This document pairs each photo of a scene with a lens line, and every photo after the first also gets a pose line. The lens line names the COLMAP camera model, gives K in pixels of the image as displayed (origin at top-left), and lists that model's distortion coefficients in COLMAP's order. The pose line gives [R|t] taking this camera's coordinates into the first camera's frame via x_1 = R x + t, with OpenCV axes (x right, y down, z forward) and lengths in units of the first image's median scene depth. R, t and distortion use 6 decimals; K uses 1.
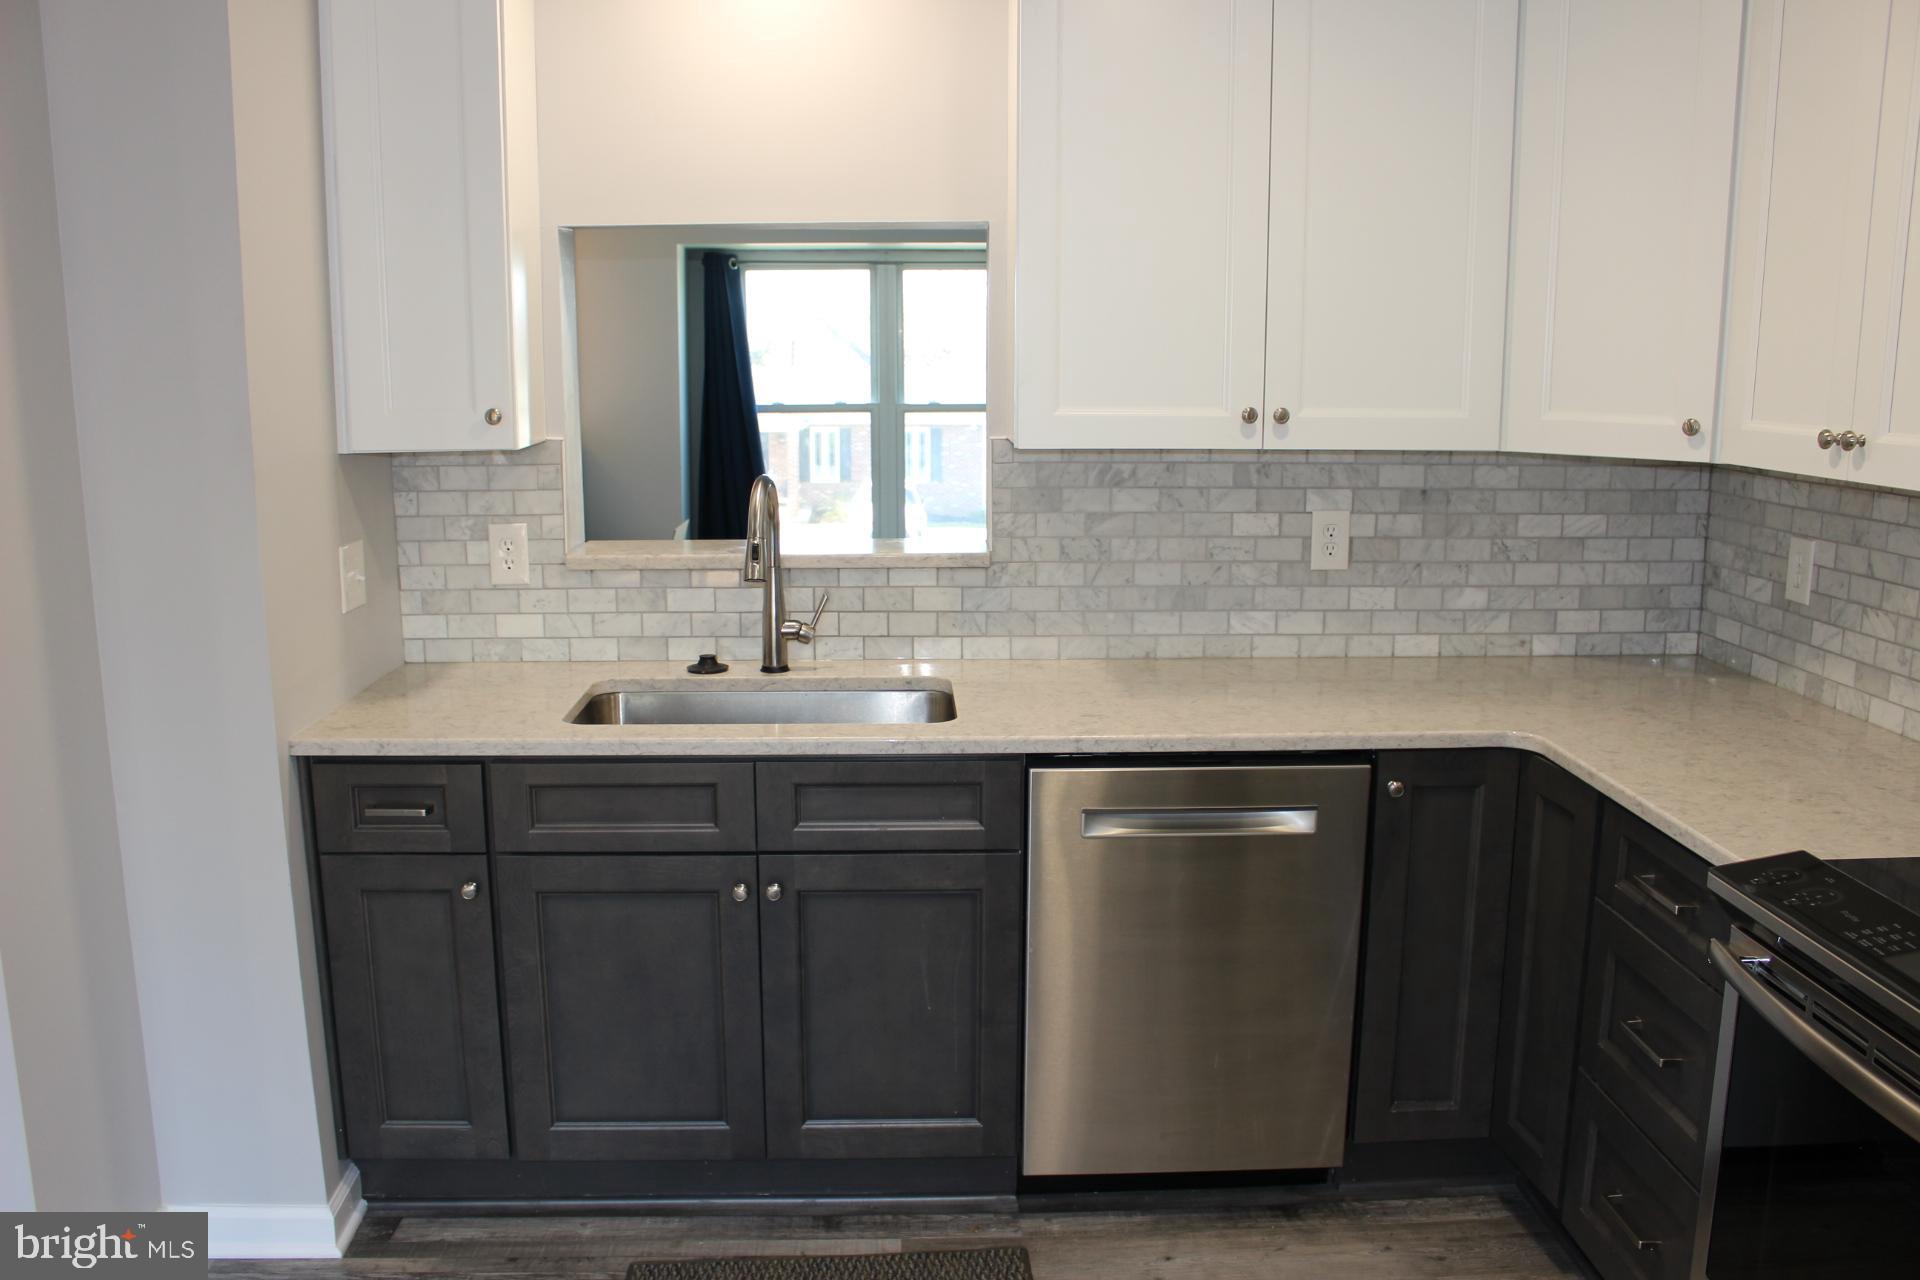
lens RADIAL K [[1595.0, 0, 965.0], [0, 1595.0, 645.4], [0, 0, 1]] dist [-0.157809, 0.128976]
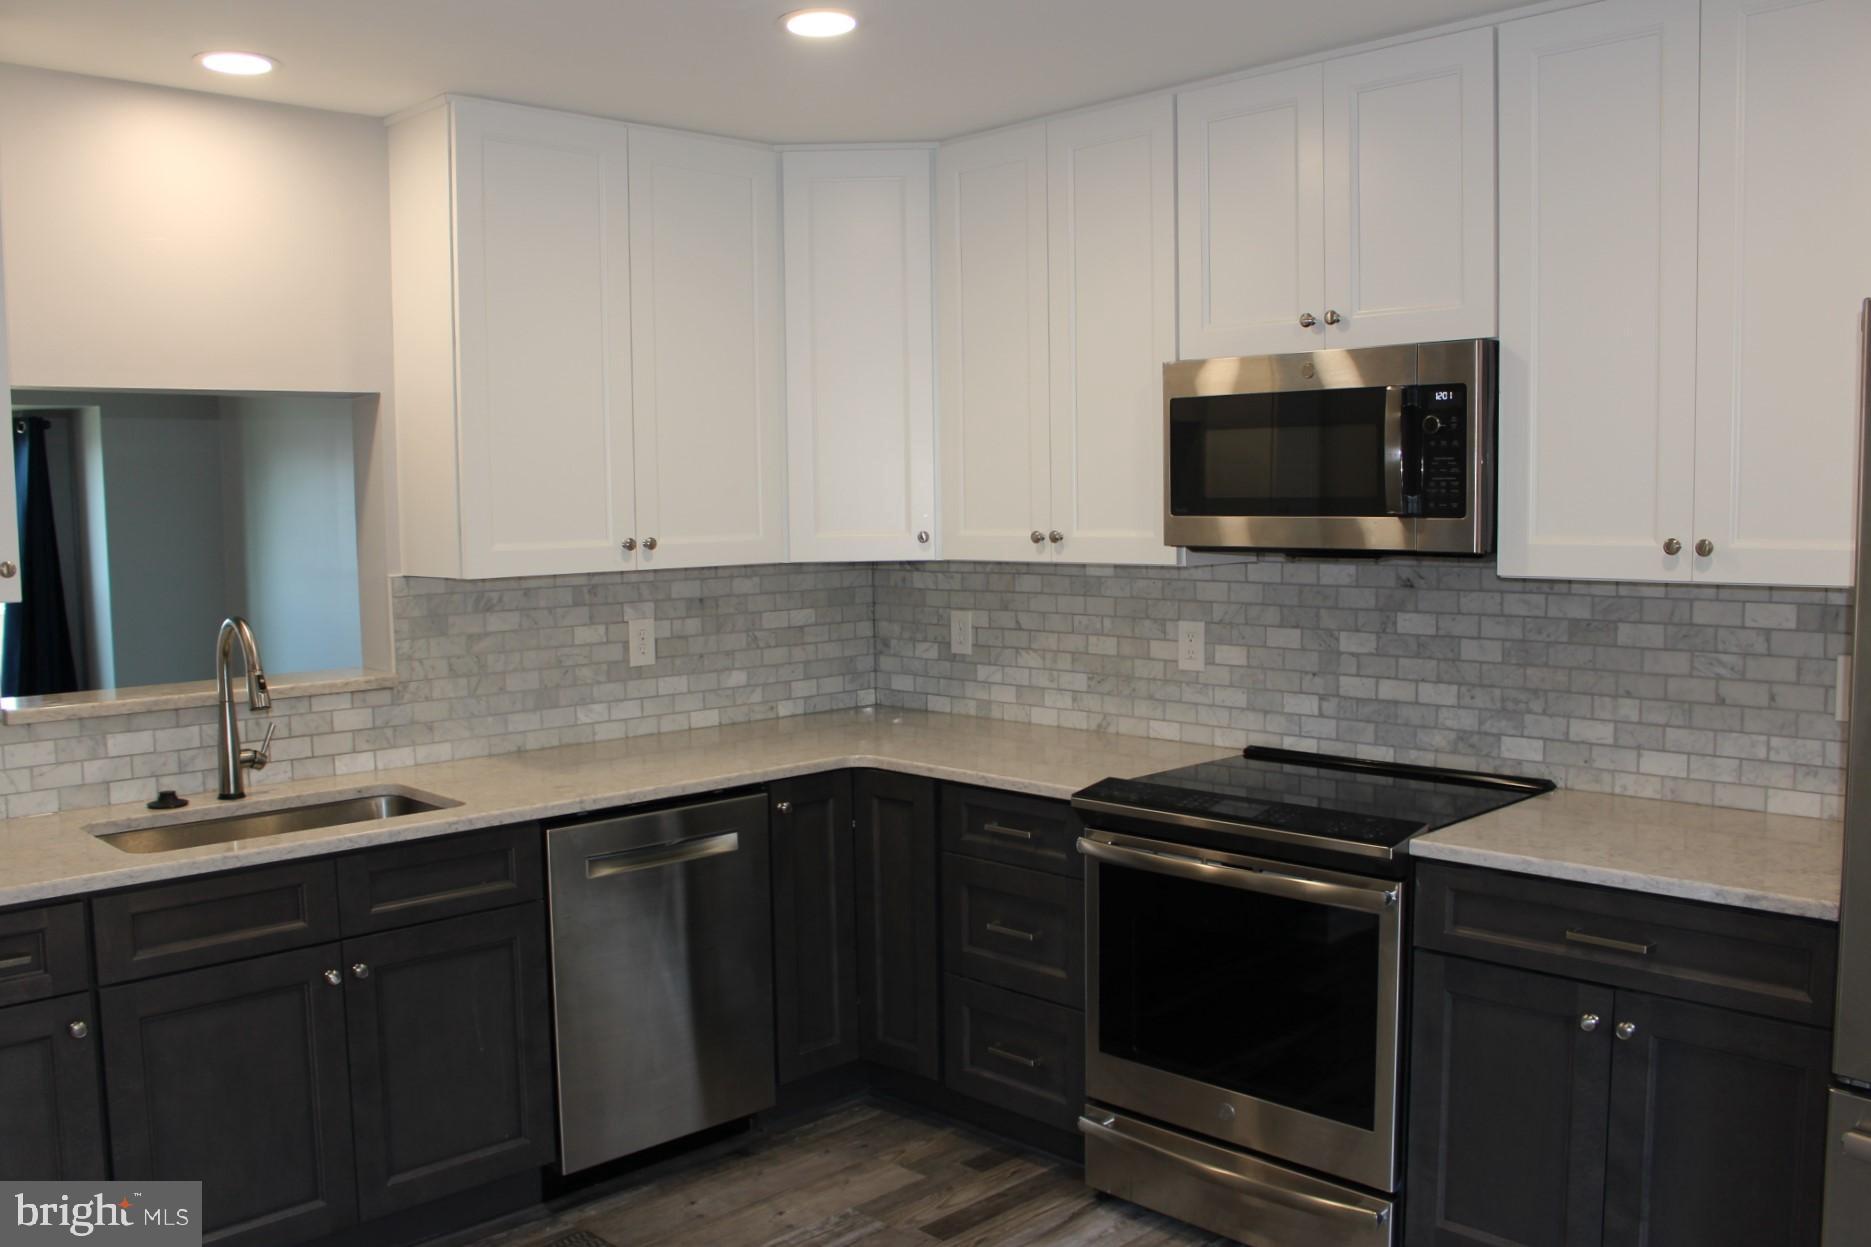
lens RADIAL K [[1592.2, 0, 940.0], [0, 1592.2, 632.3], [0, 0, 1]] dist [-0.160577, 0.154185]
pose [[0.741569, -0.068375, 0.667383, -0.444273], [0.139195, 0.988826, -0.053359, 0.027063], [-0.656277, 0.132466, 0.742801, -0.107416]]
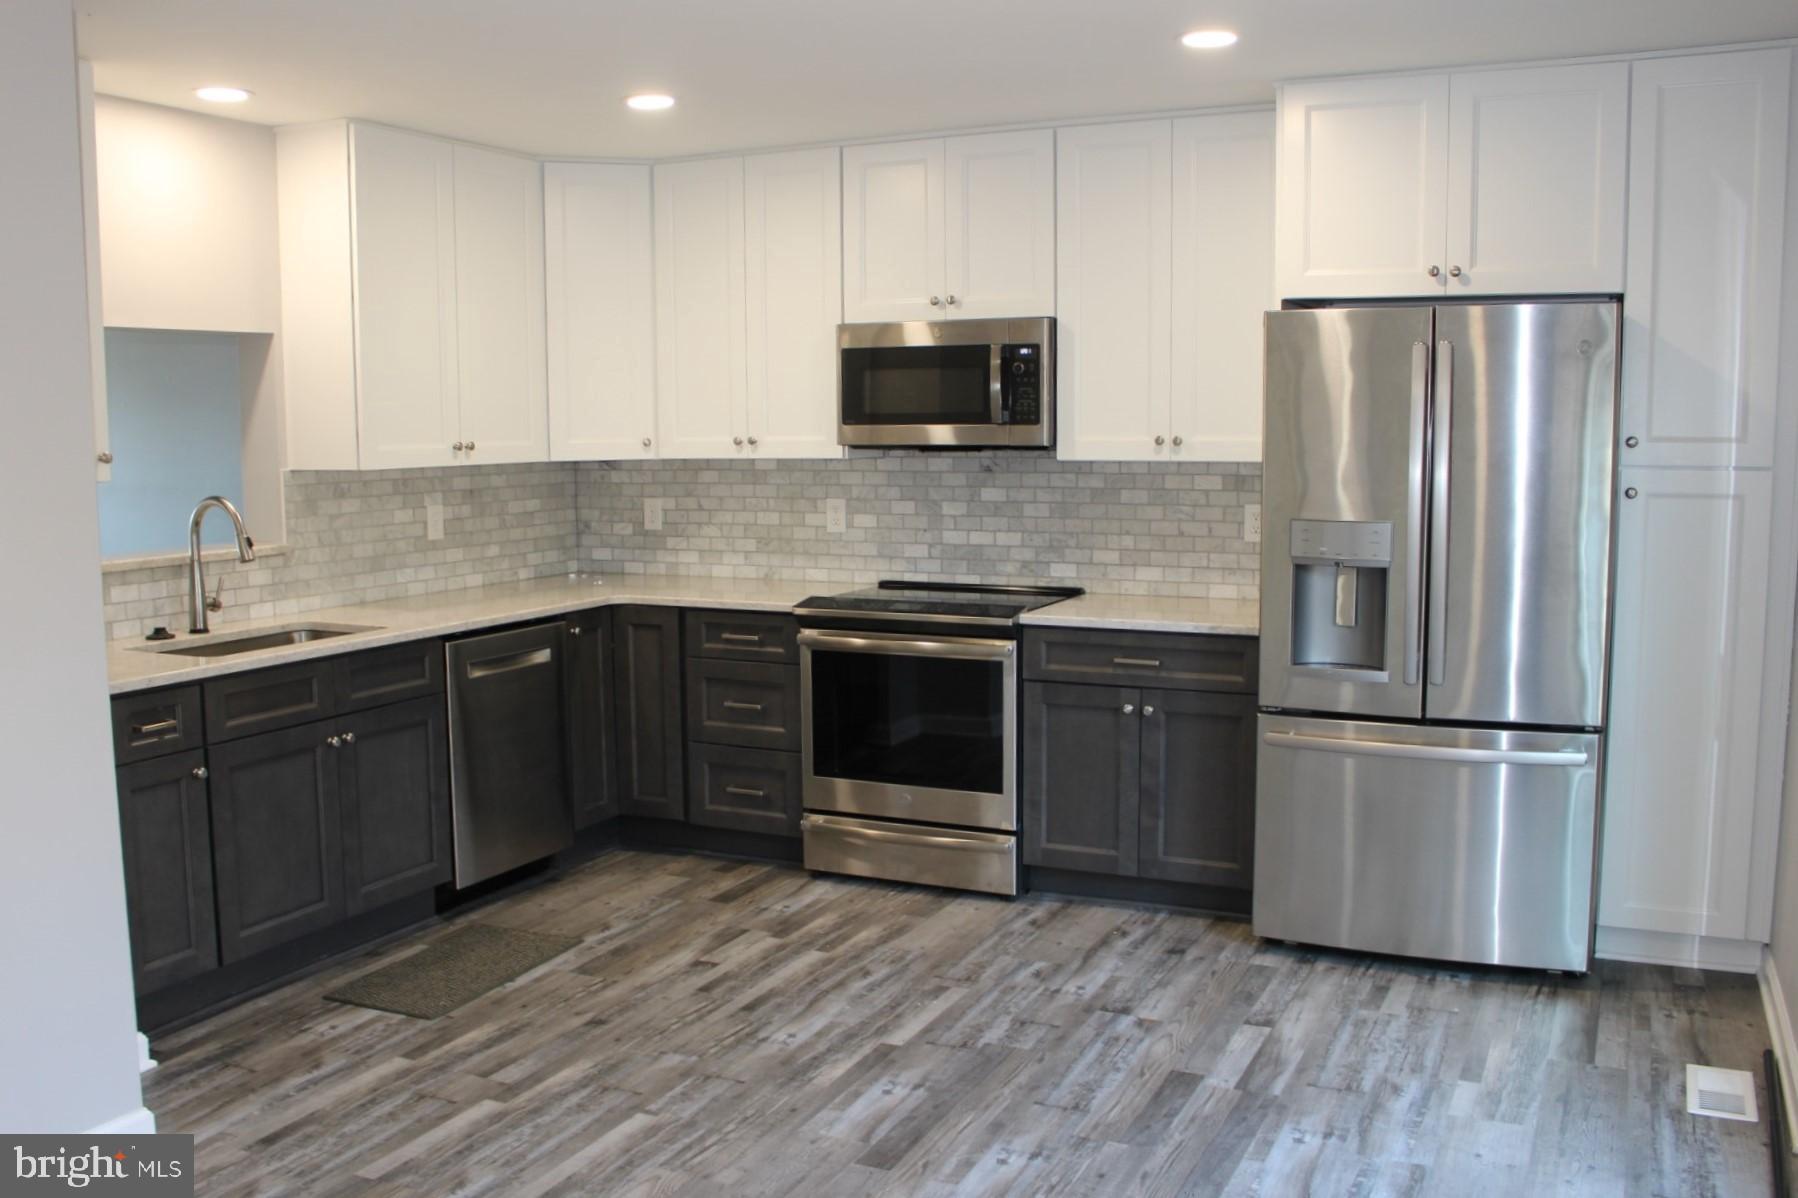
lens RADIAL K [[1584.9, 0, 907.8], [0, 1584.9, 594.5], [0, 0, 1]] dist [-0.160816, 0.132202]
pose [[0.461918, -0.101256, 0.881124, -1.030751], [0.173143, 0.984642, 0.022384, 0.060583], [-0.869858, 0.142221, 0.472355, -0.228676]]
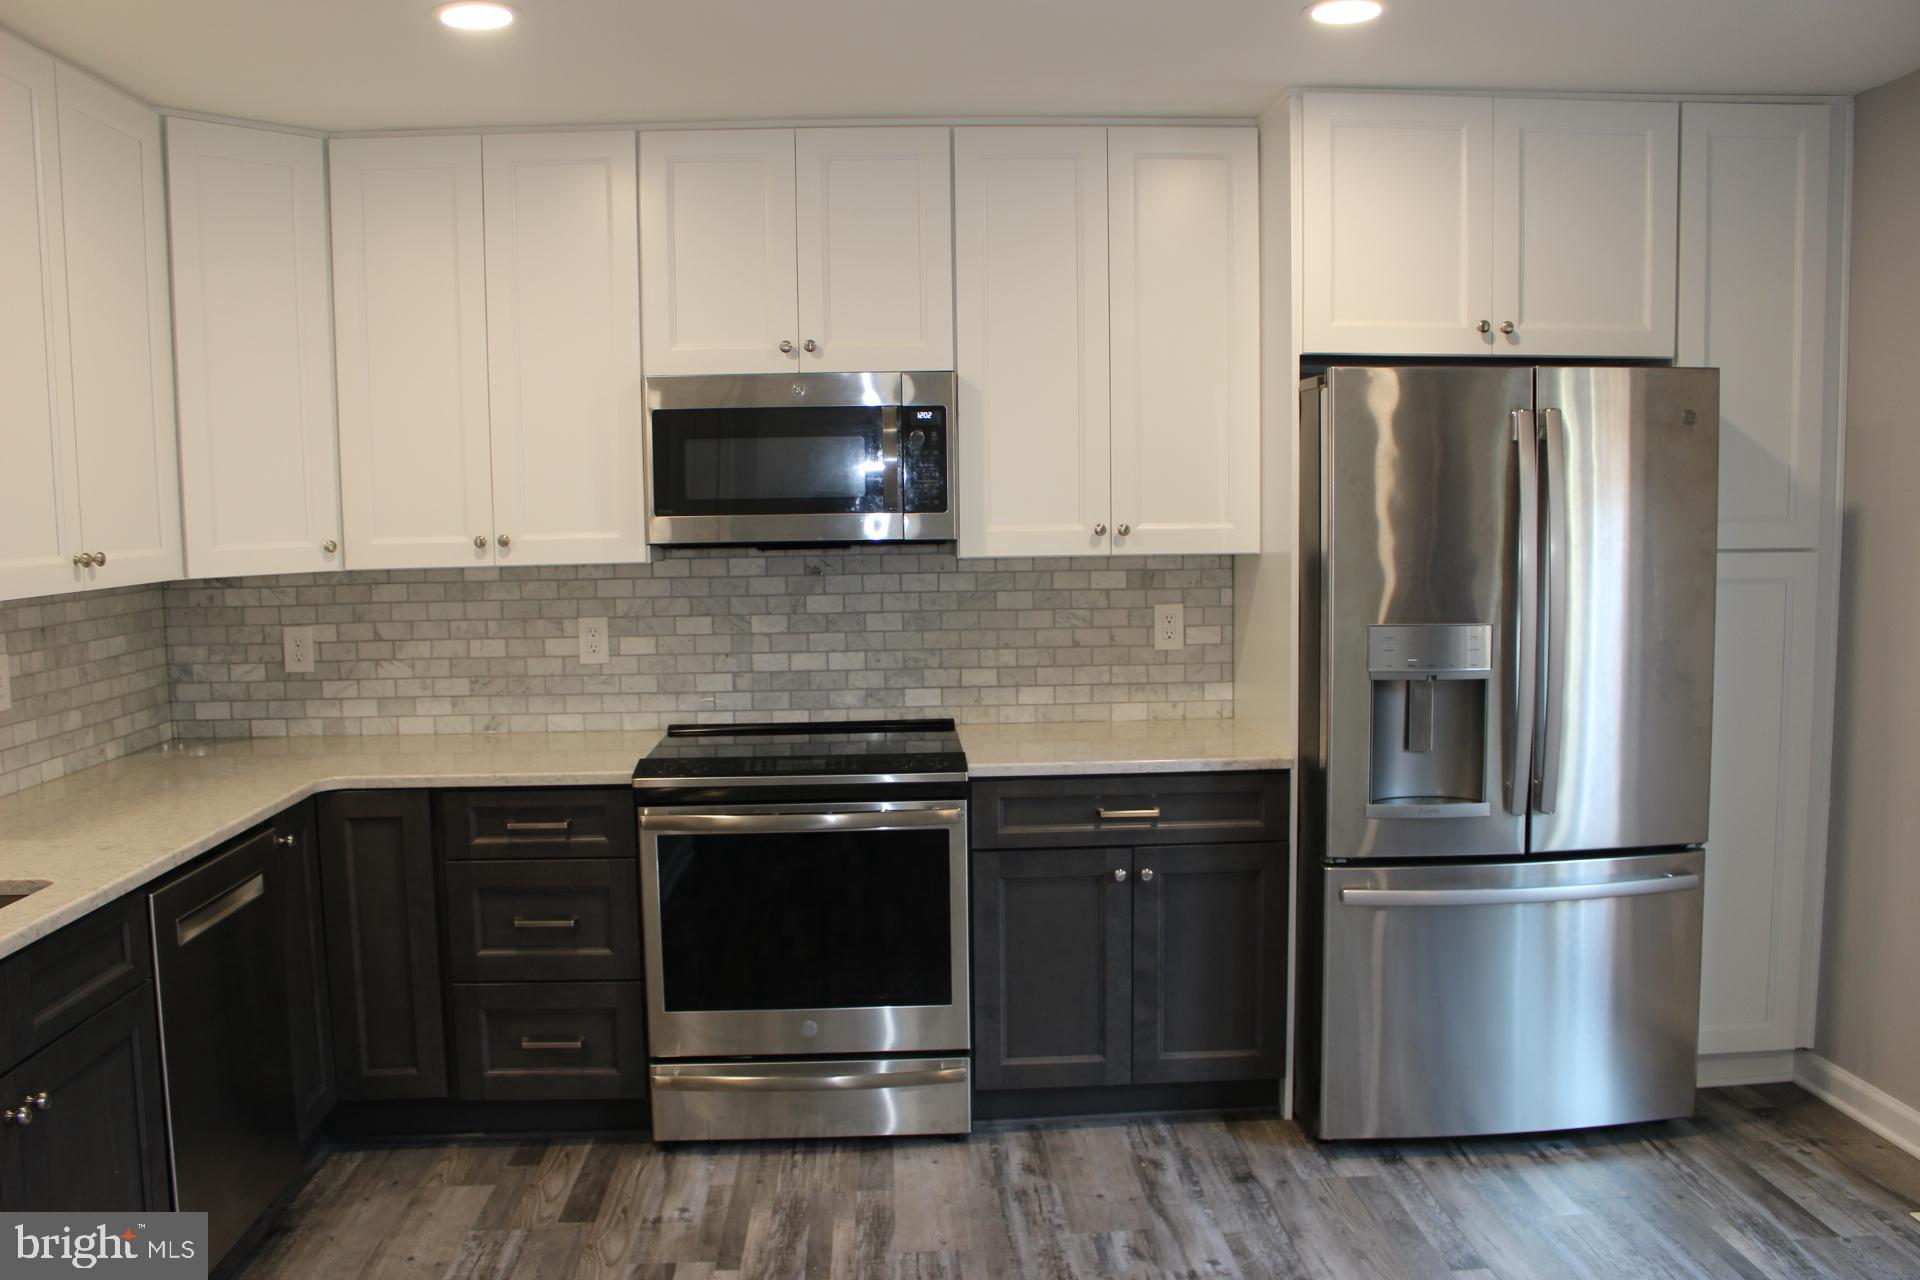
lens RADIAL K [[1595.0, 0, 965.0], [0, 1595.0, 645.4], [0, 0, 1]] dist [-0.157809, 0.128976]
pose [[-0.004949, -0.095908, 0.995378, -0.785425], [0.201754, 0.974825, 0.094931, -0.058298], [-0.979424, 0.201291, 0.014525, 0.351491]]
